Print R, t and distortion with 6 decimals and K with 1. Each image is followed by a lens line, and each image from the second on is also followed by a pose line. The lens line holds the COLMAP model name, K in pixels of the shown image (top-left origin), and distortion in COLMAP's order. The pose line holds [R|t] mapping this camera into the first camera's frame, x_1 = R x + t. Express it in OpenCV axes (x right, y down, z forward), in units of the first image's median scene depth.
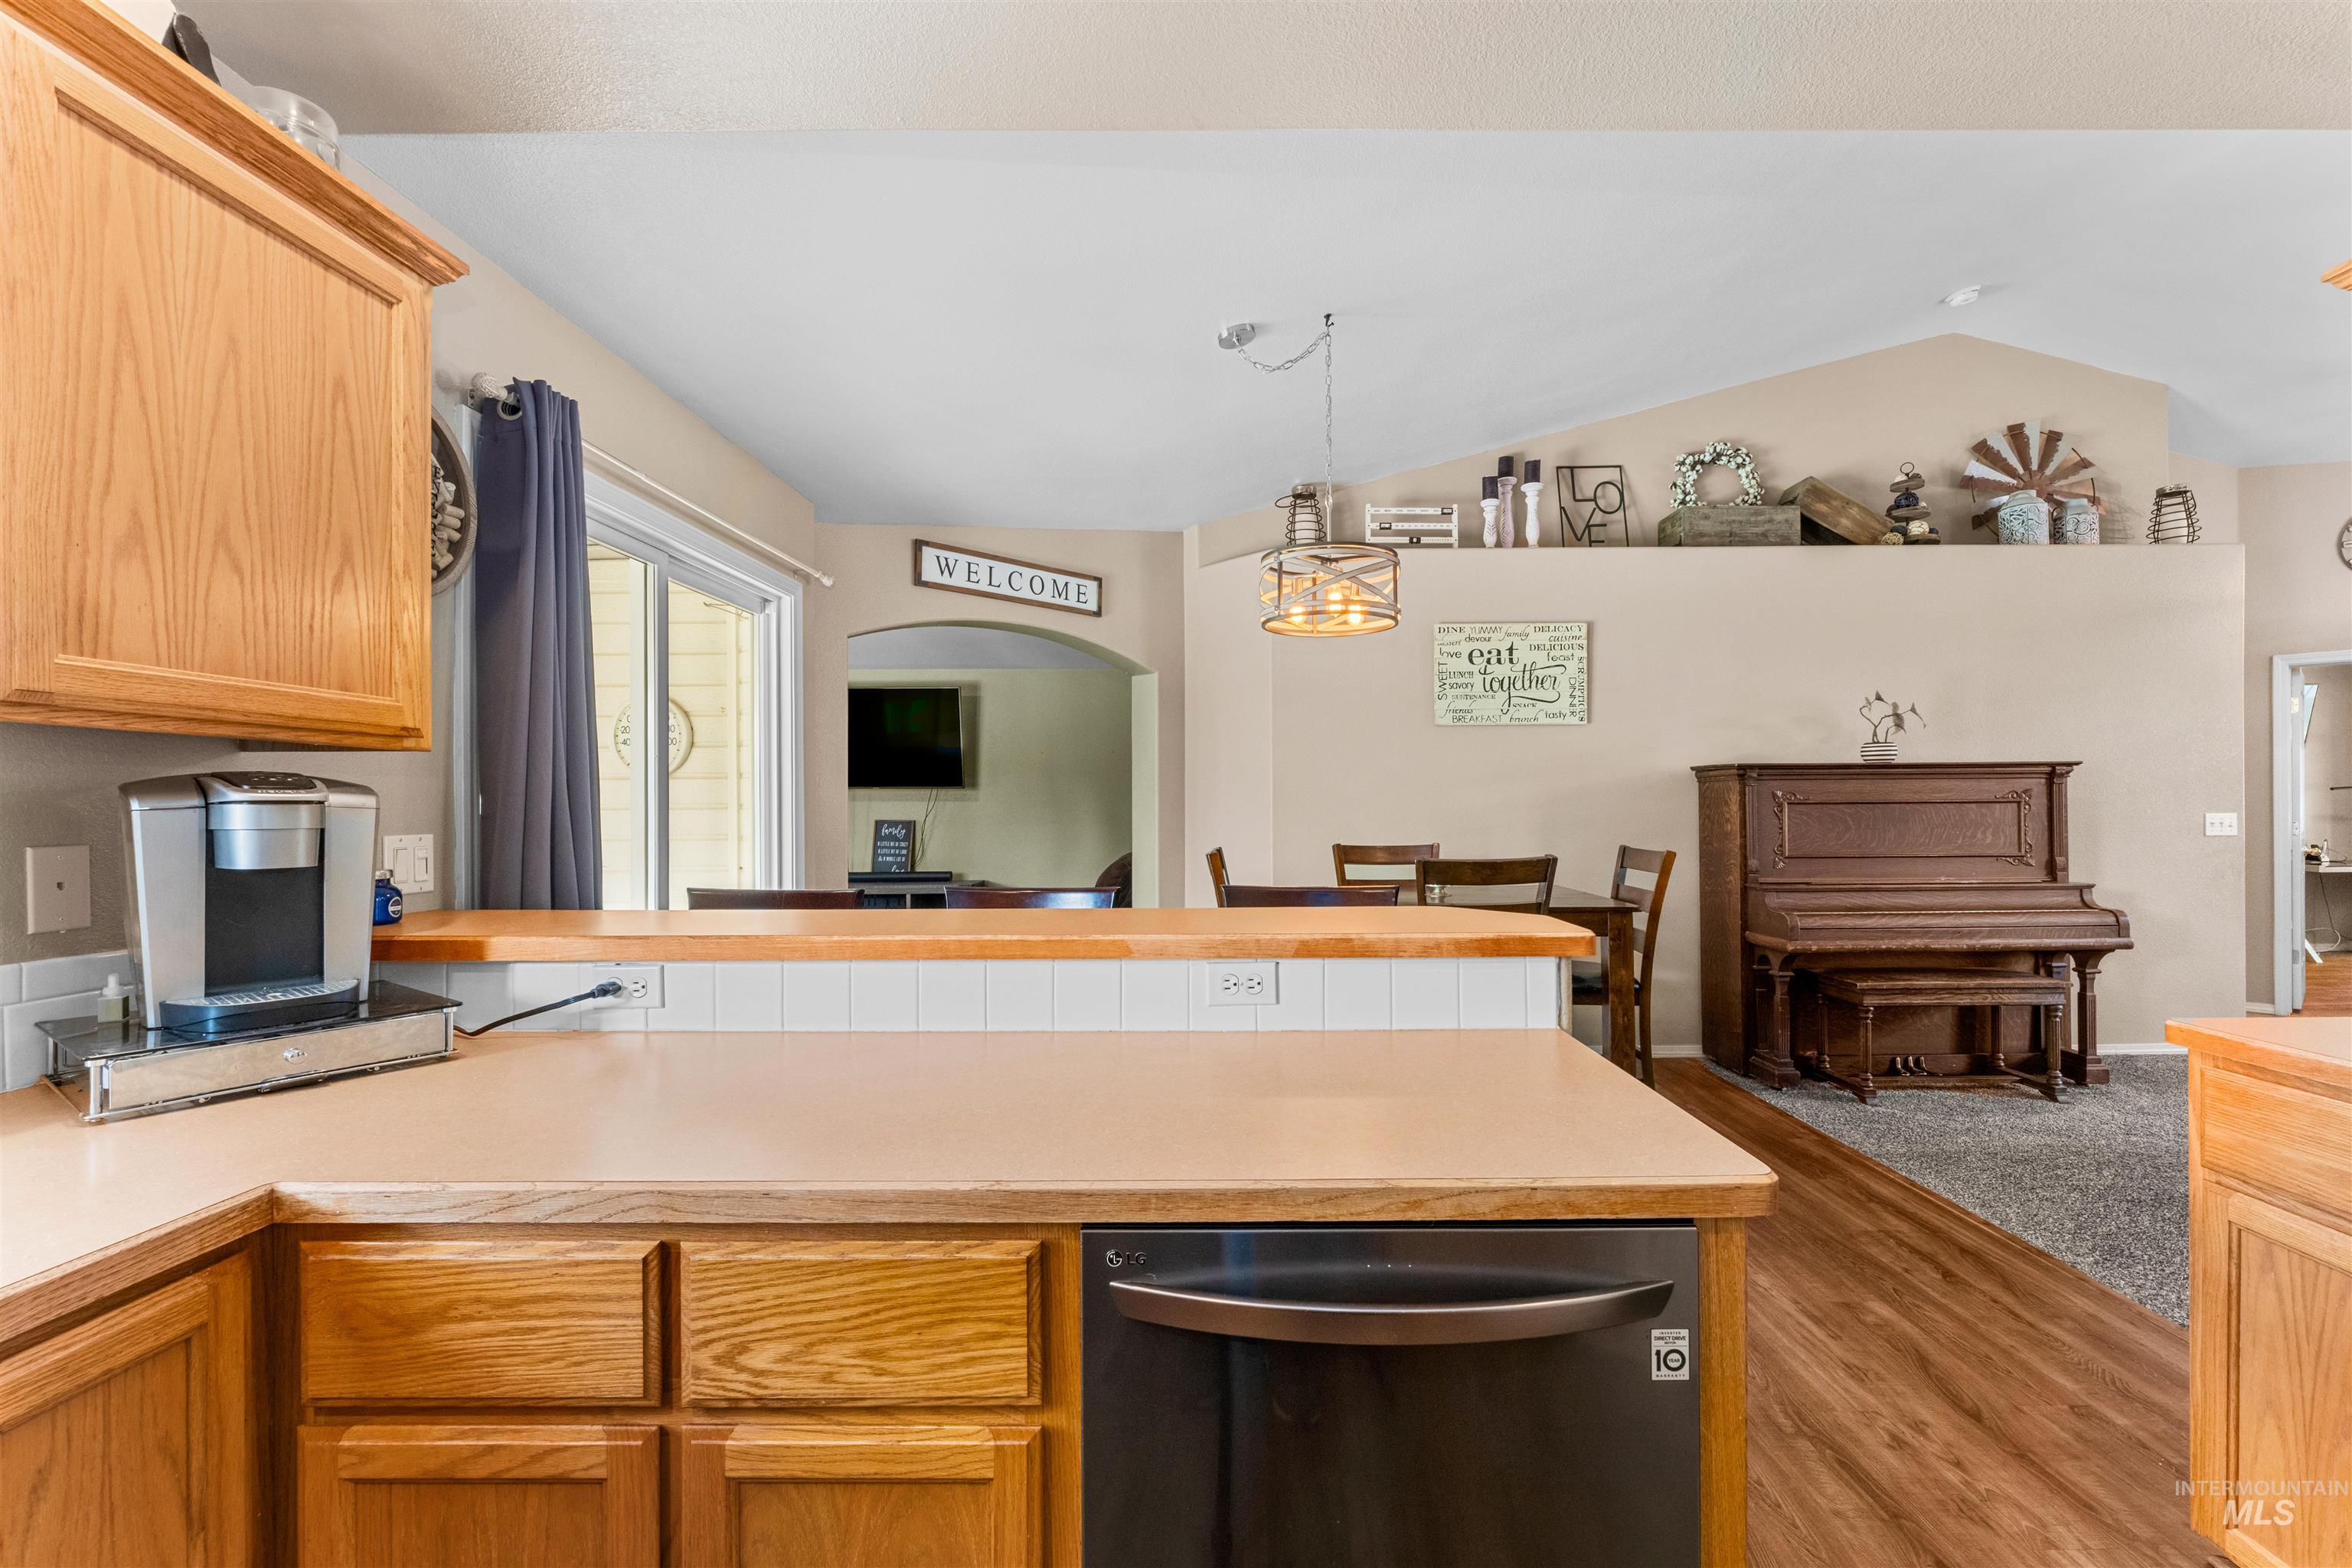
lens RADIAL K [[969.8, 0, 1227.5], [0, 969.8, 805.6], [0, 0, 1]] dist [-0.000737, -0.000510]
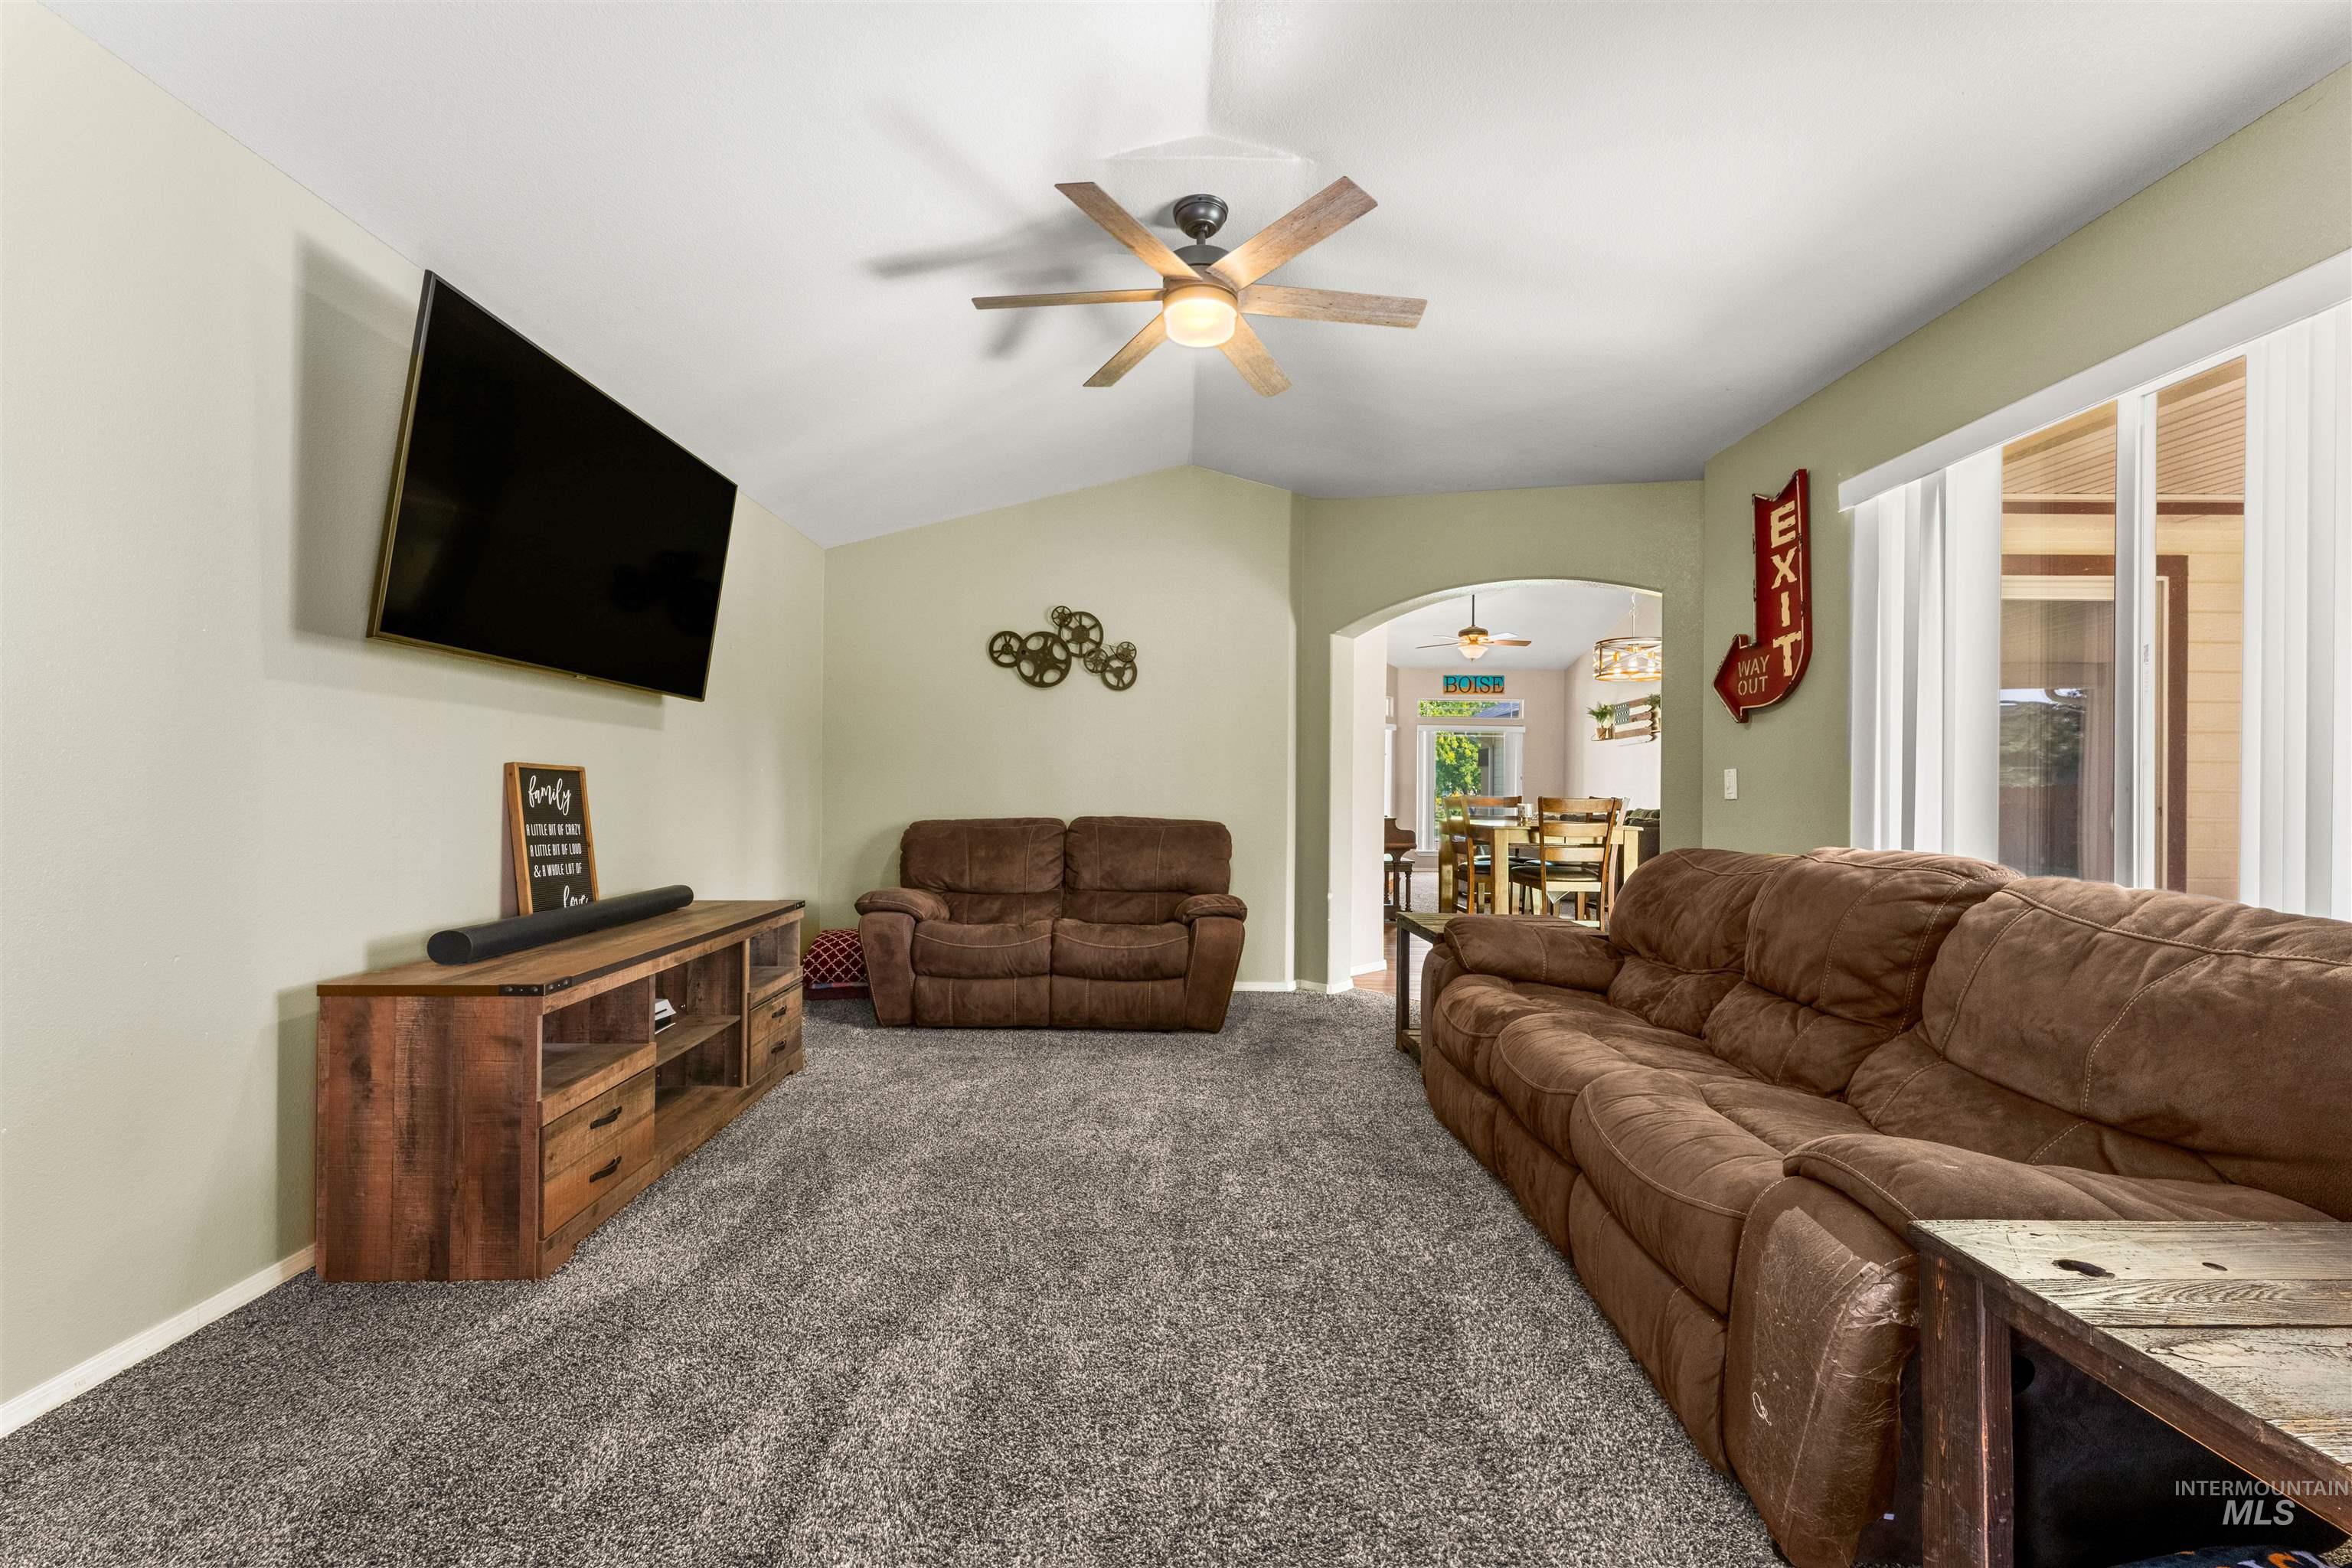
lens RADIAL K [[933.4, 0, 1168.9], [0, 933.4, 788.5], [0, 0, 1]] dist [0.002227, 0.000083]
pose [[0.007494, 0.008656, 0.999934, -1.290375], [-0.011833, 0.999893, -0.008567, 0.044187], [-0.999902, -0.011768, 0.007596, 1.403361]]
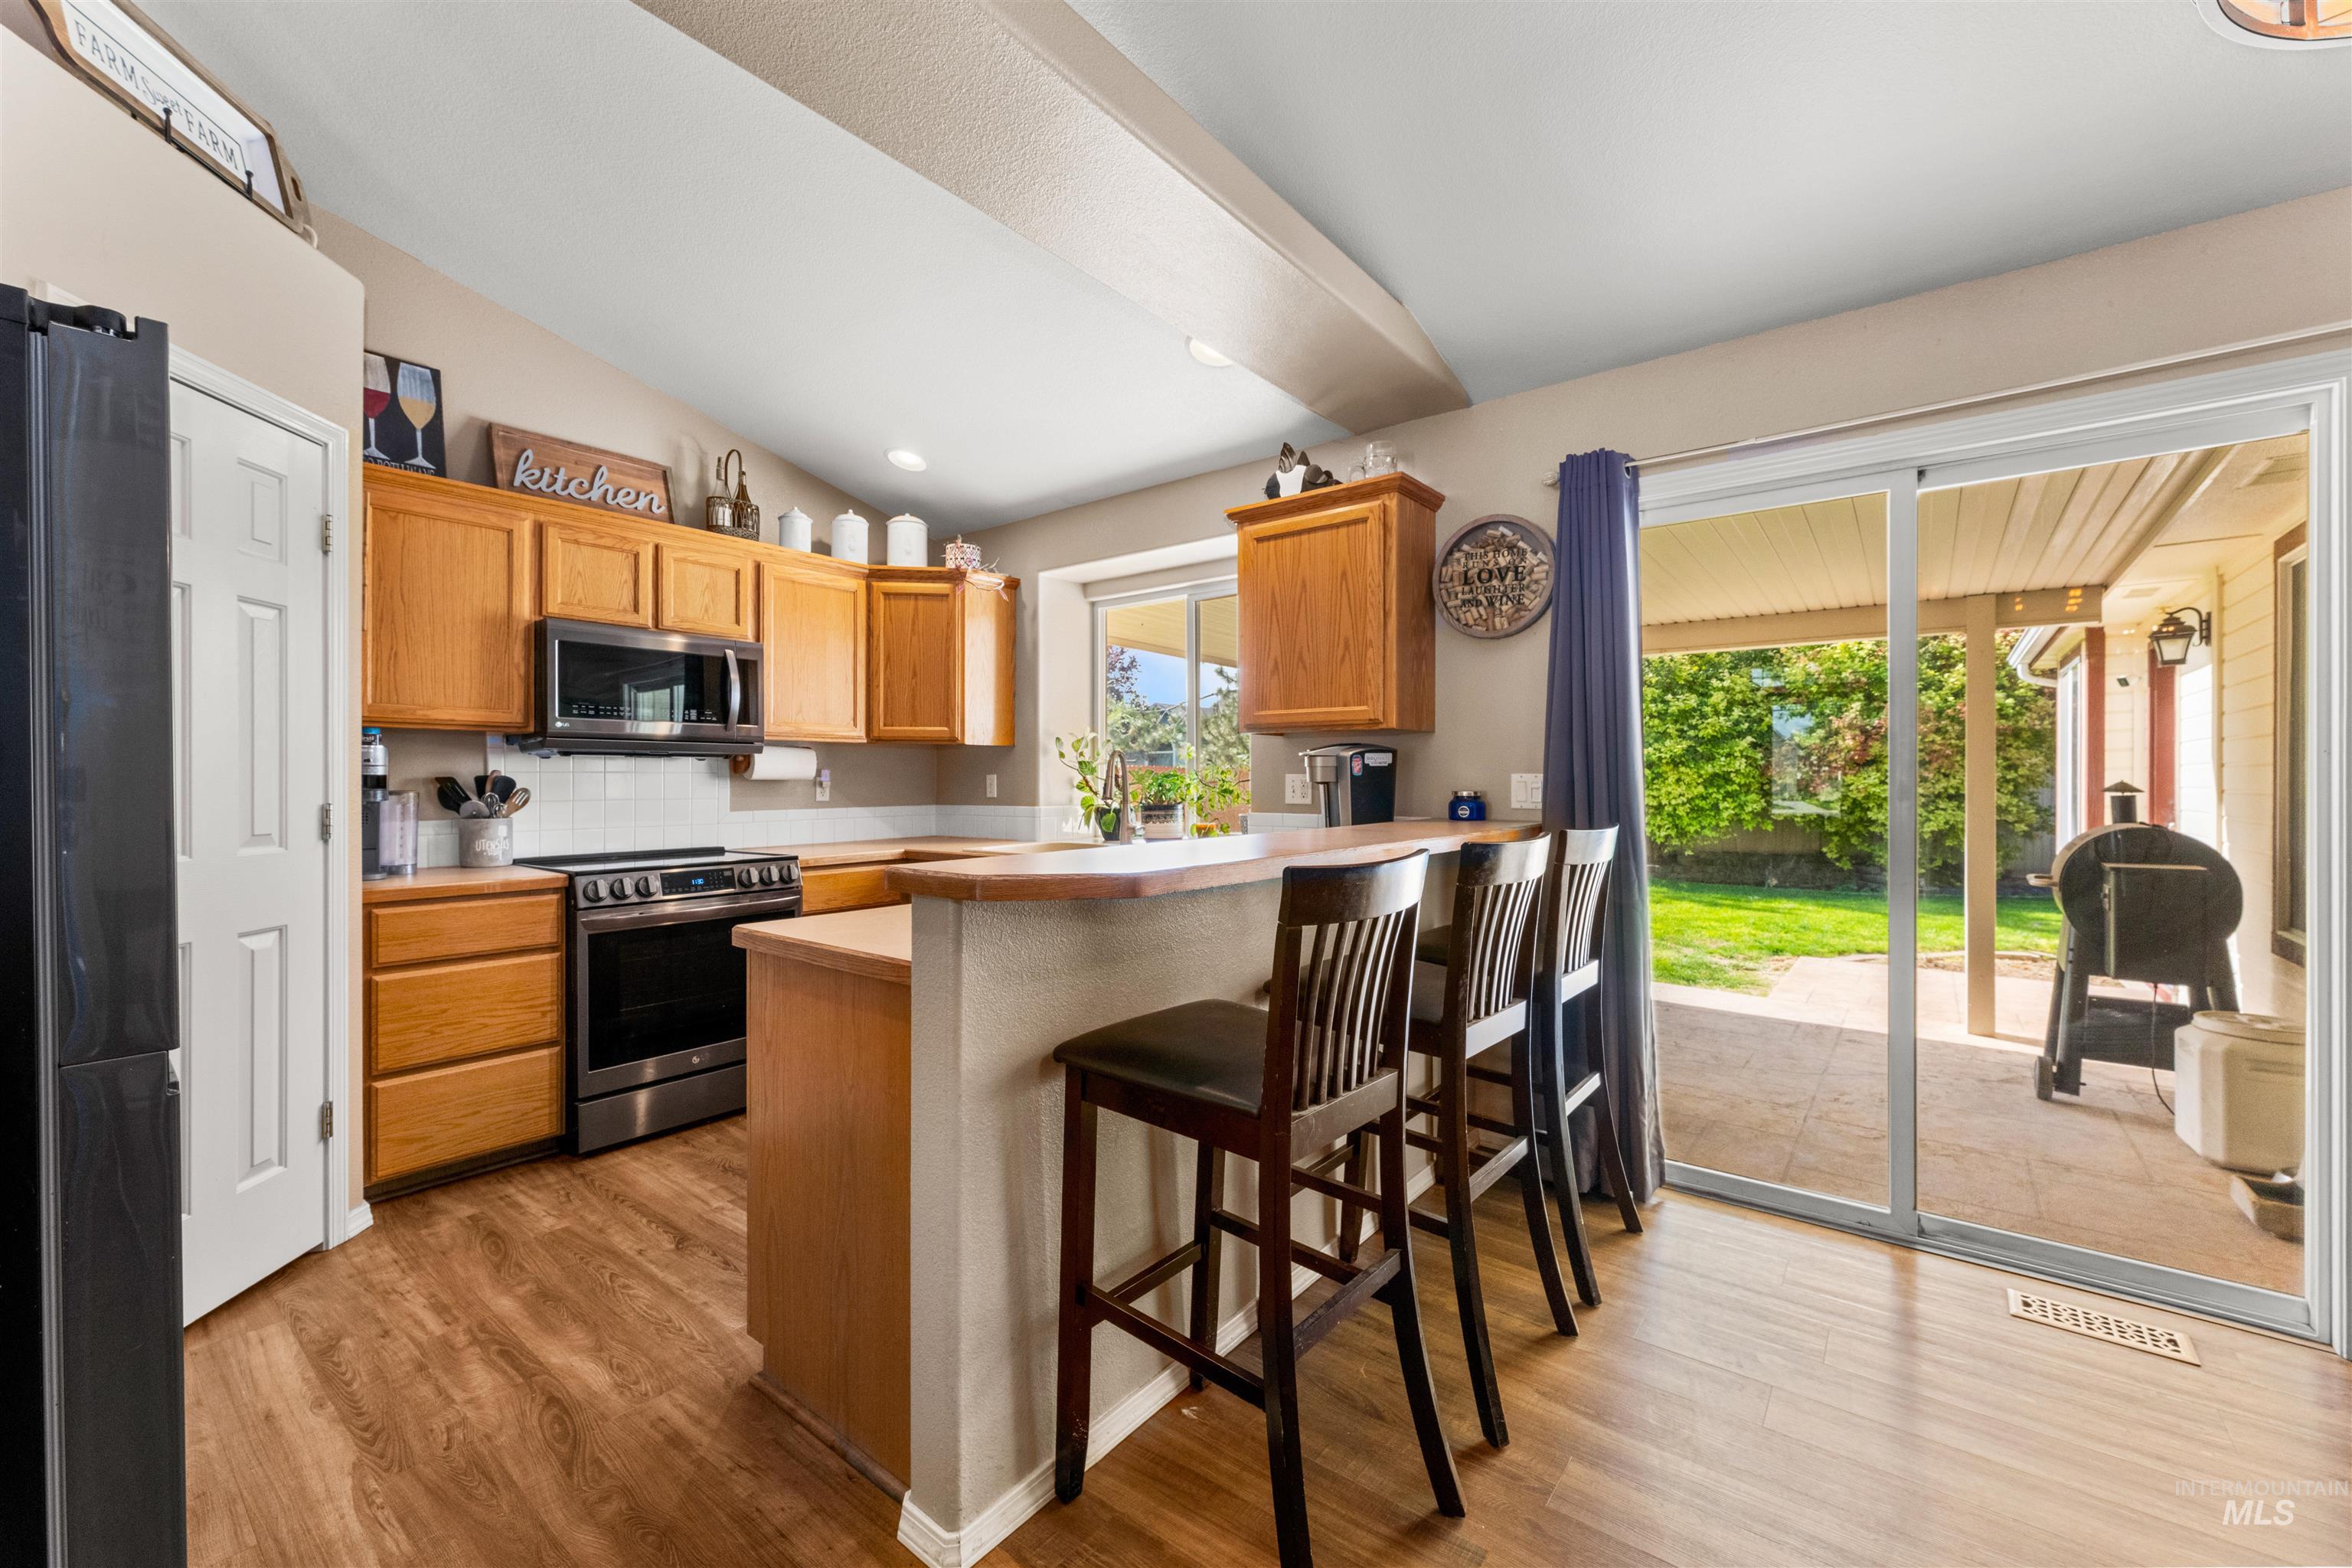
lens RADIAL K [[938.1, 0, 1173.9], [0, 938.1, 777.9], [0, 0, 1]] dist [0.003404, -0.000617]
pose [[-0.626893, 0.004690, -0.779091, 0.332392], [0.003039, 0.999989, 0.003575, 0.012502], [0.779099, -0.000127, -0.626901, 0.646265]]
